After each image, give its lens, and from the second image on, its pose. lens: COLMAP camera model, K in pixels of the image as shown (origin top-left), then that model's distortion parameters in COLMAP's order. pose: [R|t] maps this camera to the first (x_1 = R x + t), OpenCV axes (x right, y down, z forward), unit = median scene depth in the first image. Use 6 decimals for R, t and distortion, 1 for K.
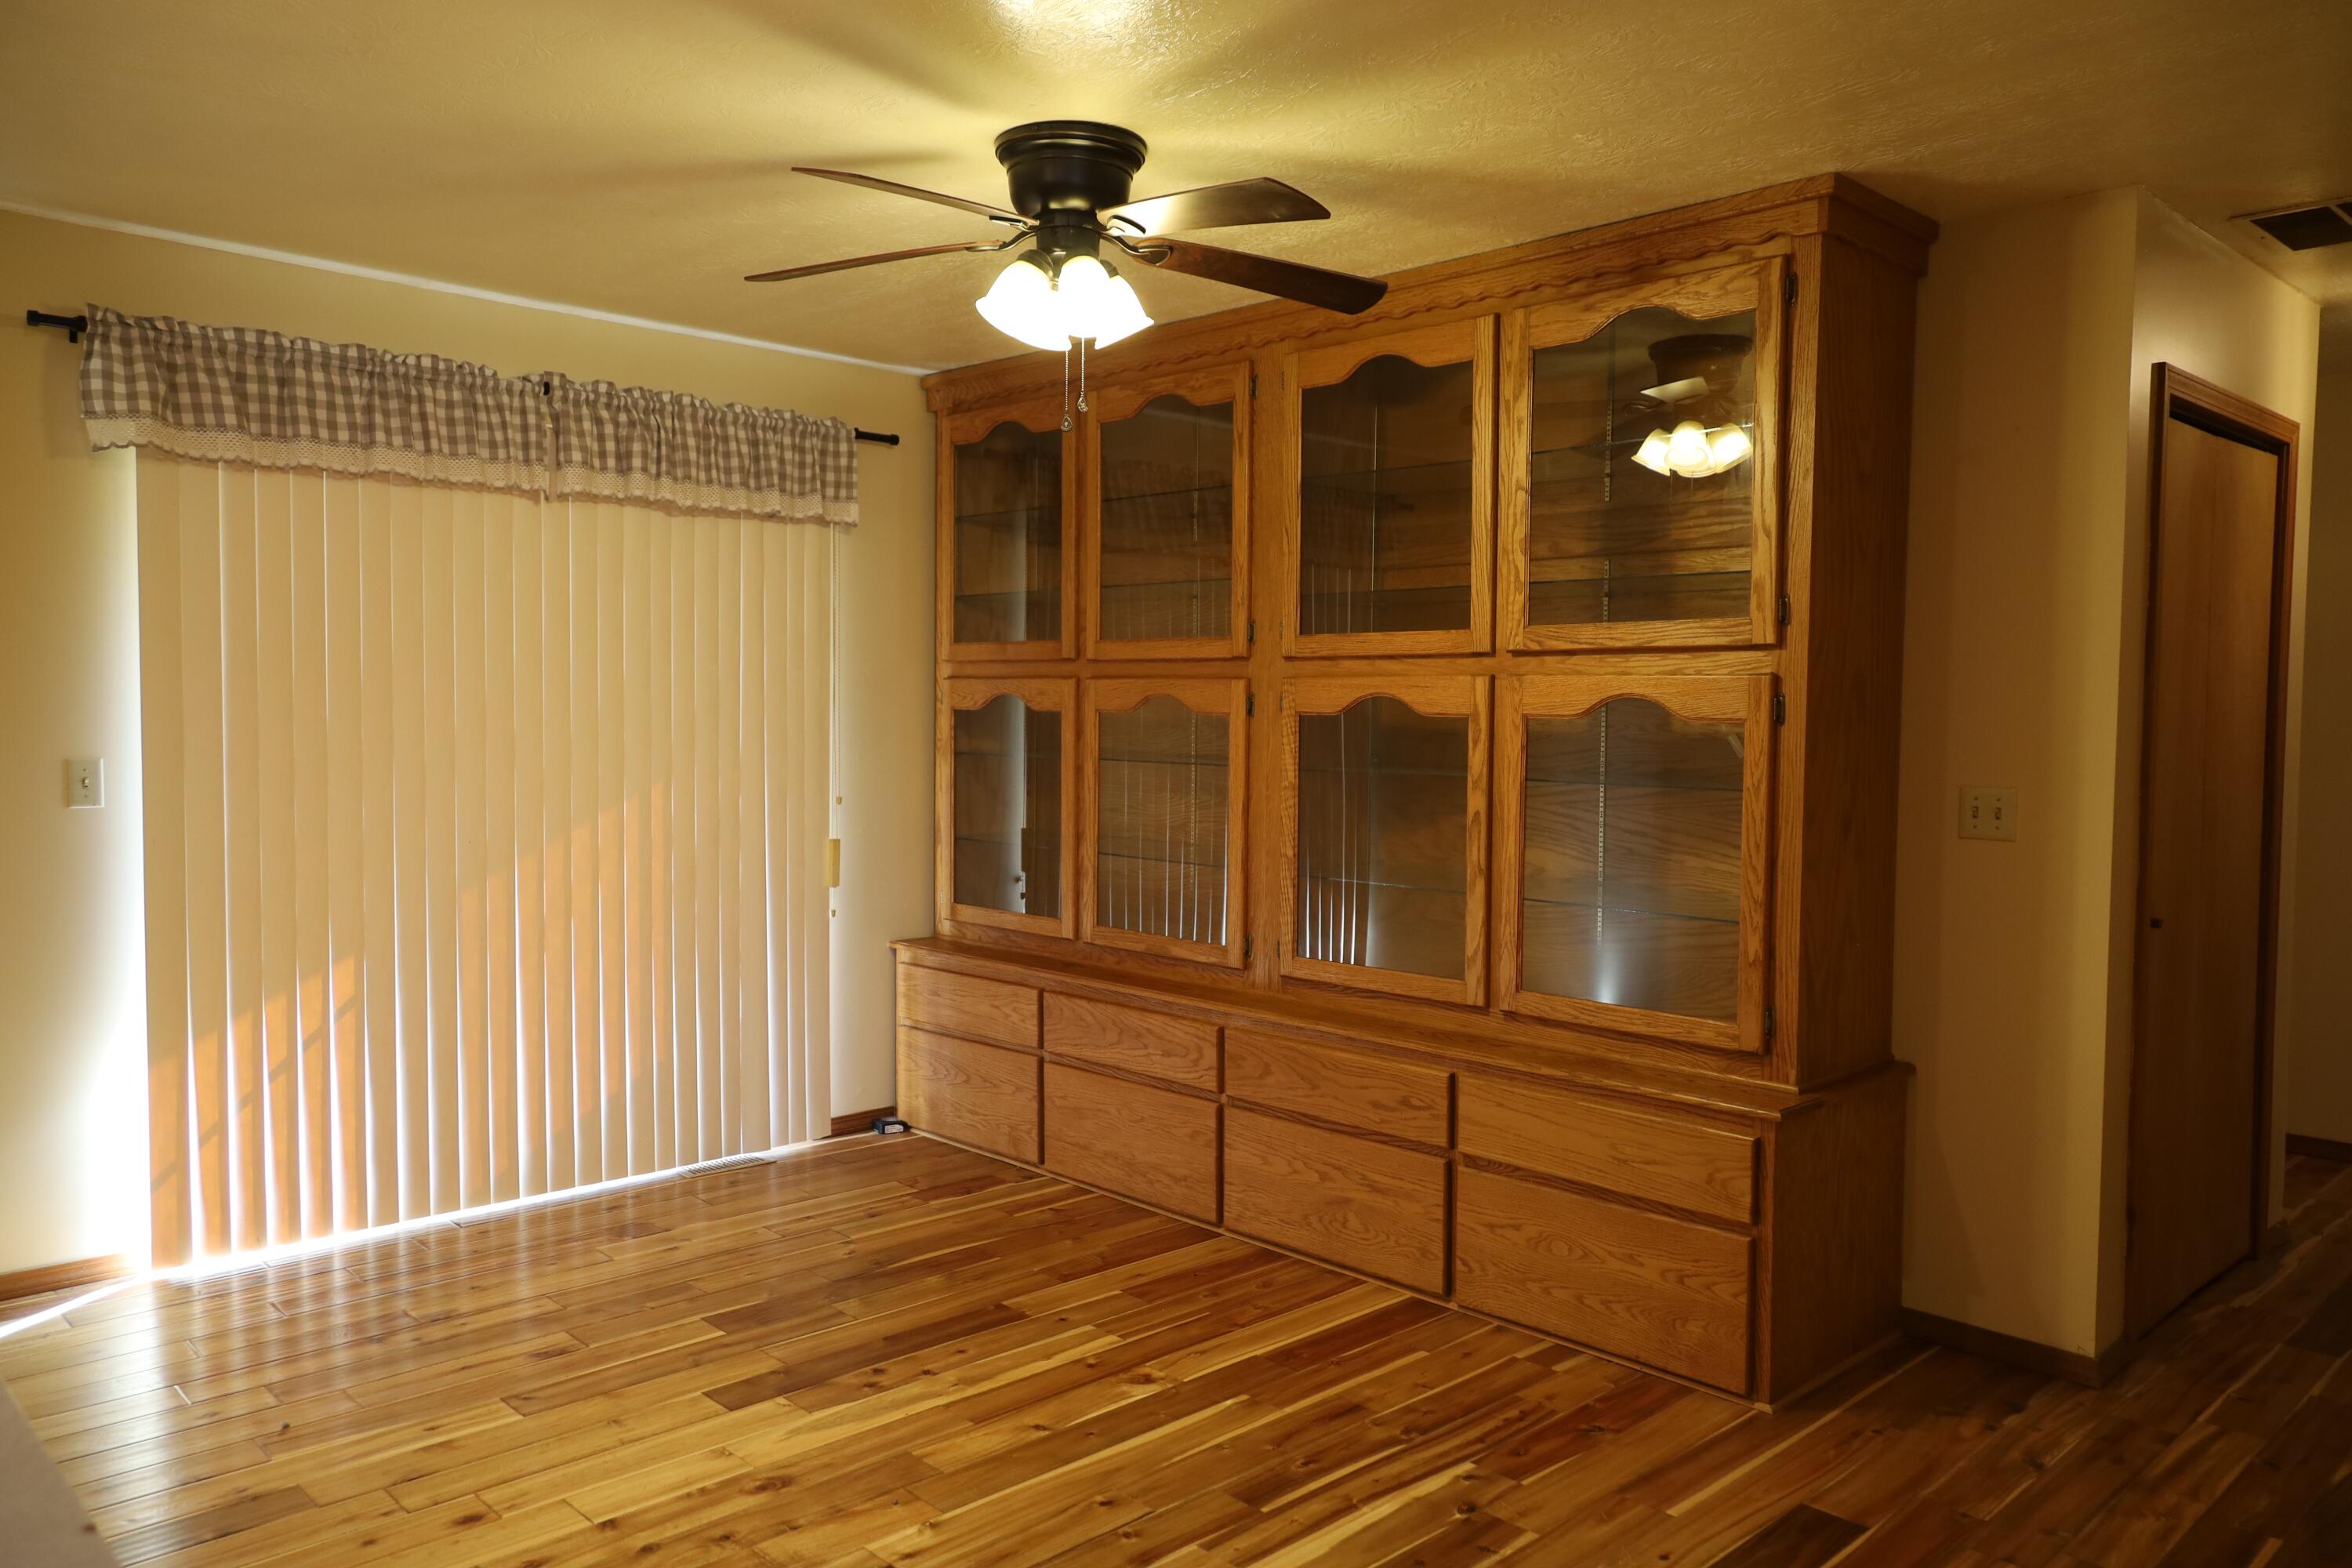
lens RADIAL K [[1644.7, 0, 1156.9], [0, 1644.7, 780.9], [0, 0, 1]] dist [0.006602, 0.000892]
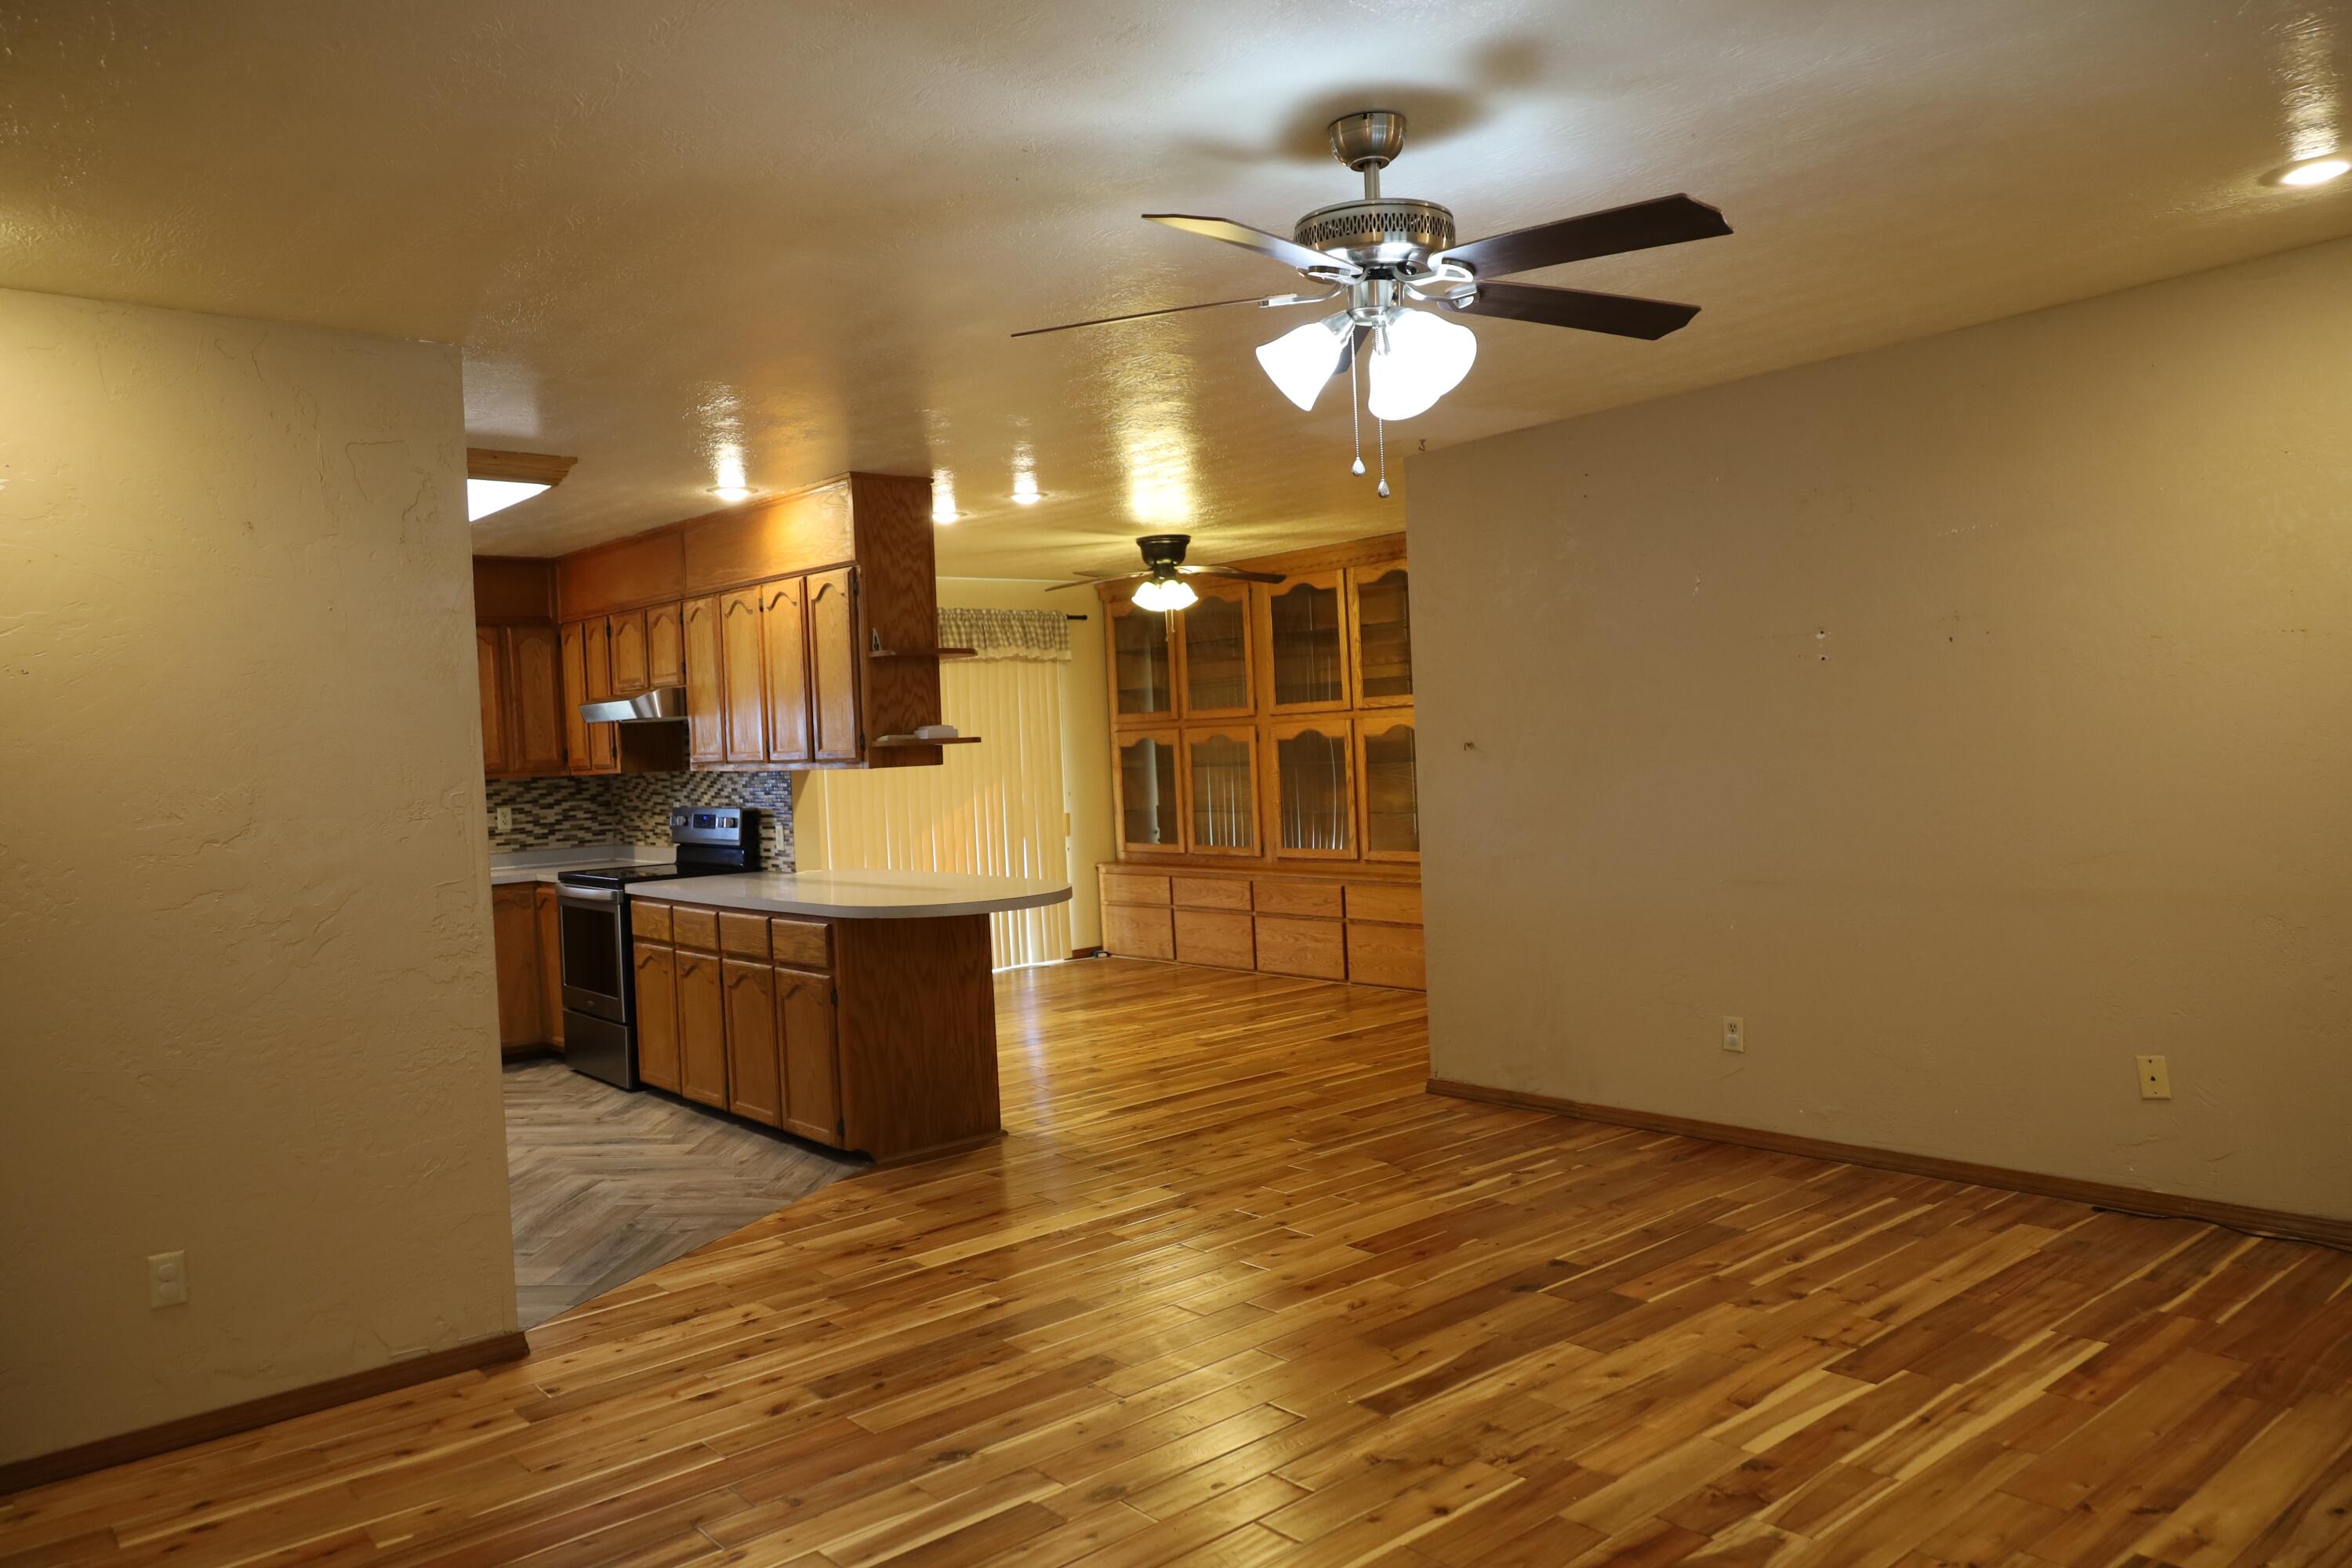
lens RADIAL K [[1644.7, 0, 1156.9], [0, 1644.7, 780.9], [0, 0, 1]] dist [0.006602, 0.000892]
pose [[0.995705, -0.055768, -0.073908, 0.081279], [0.054283, 0.998284, -0.021948, 0.053409], [0.075005, 0.017841, 0.997024, -1.198942]]
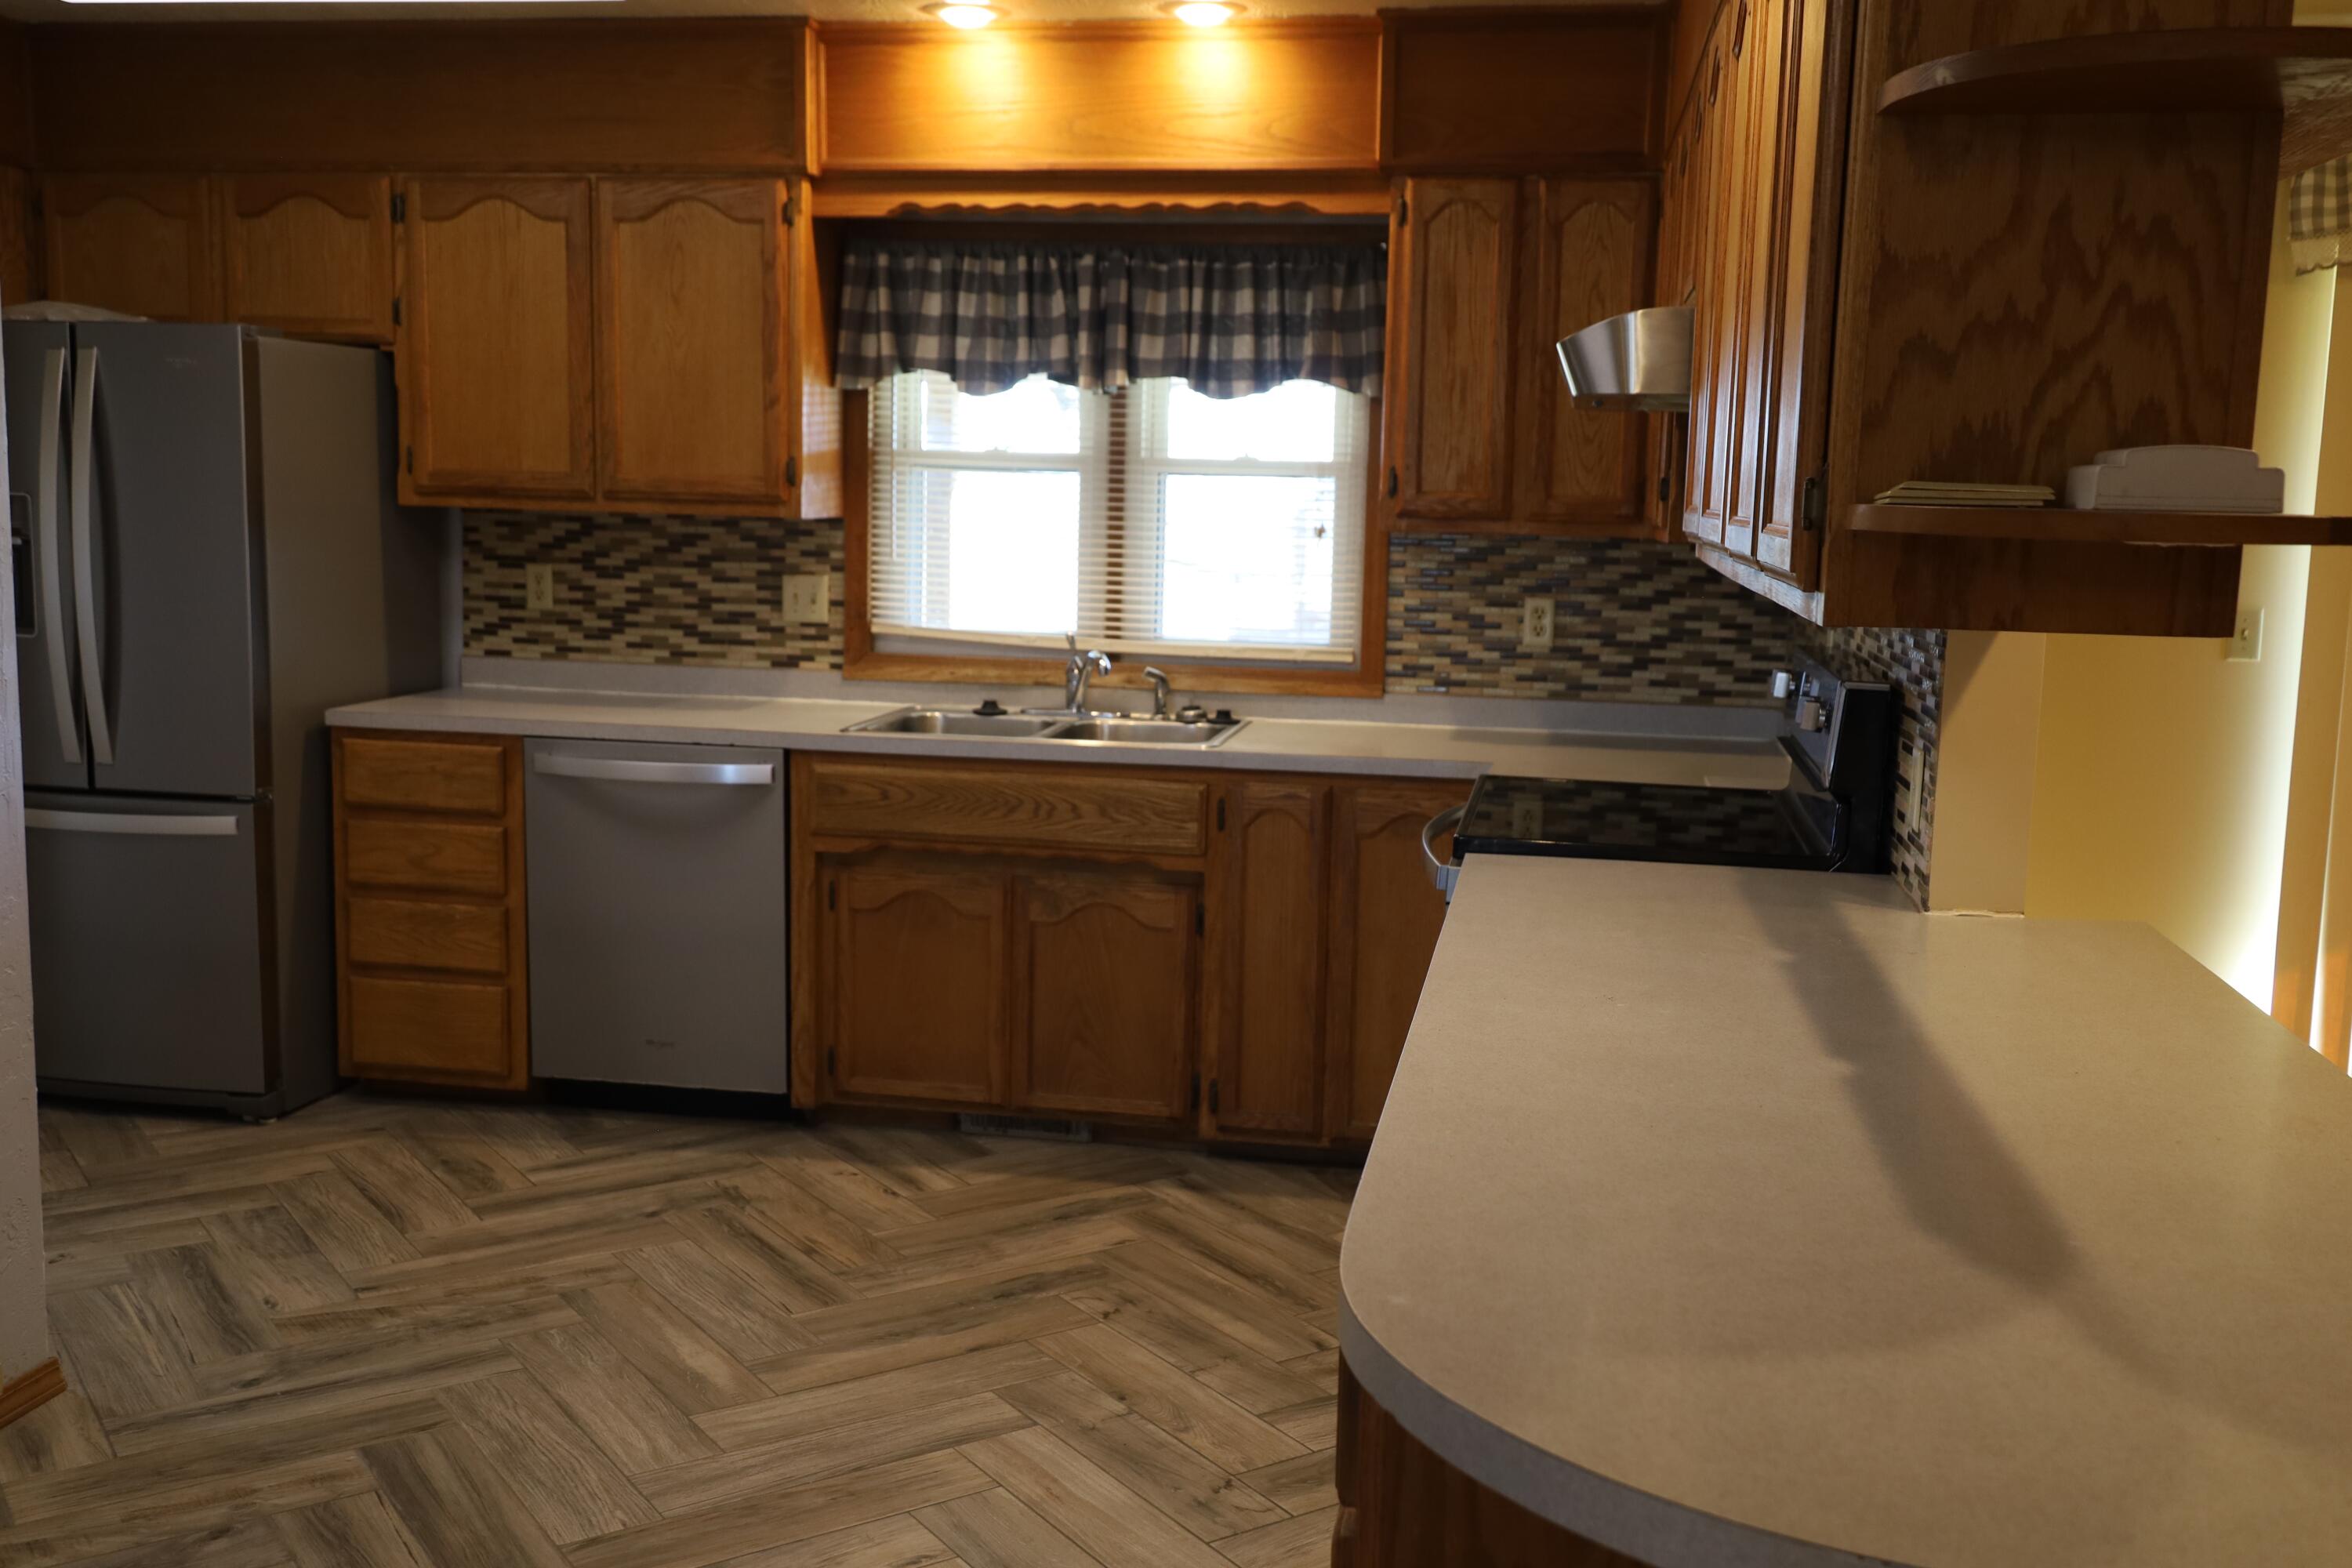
lens RADIAL K [[2205.0, 0, 1176.0], [0, 2205.0, 784.0], [0, 0, 1]] dist [0.006085, 0.003576]
pose [[0.593259, 0.108894, -0.797612, 0.002486], [-0.051282, 0.993908, 0.097550, -0.004139], [0.803376, -0.016970, 0.595230, -0.204550]]
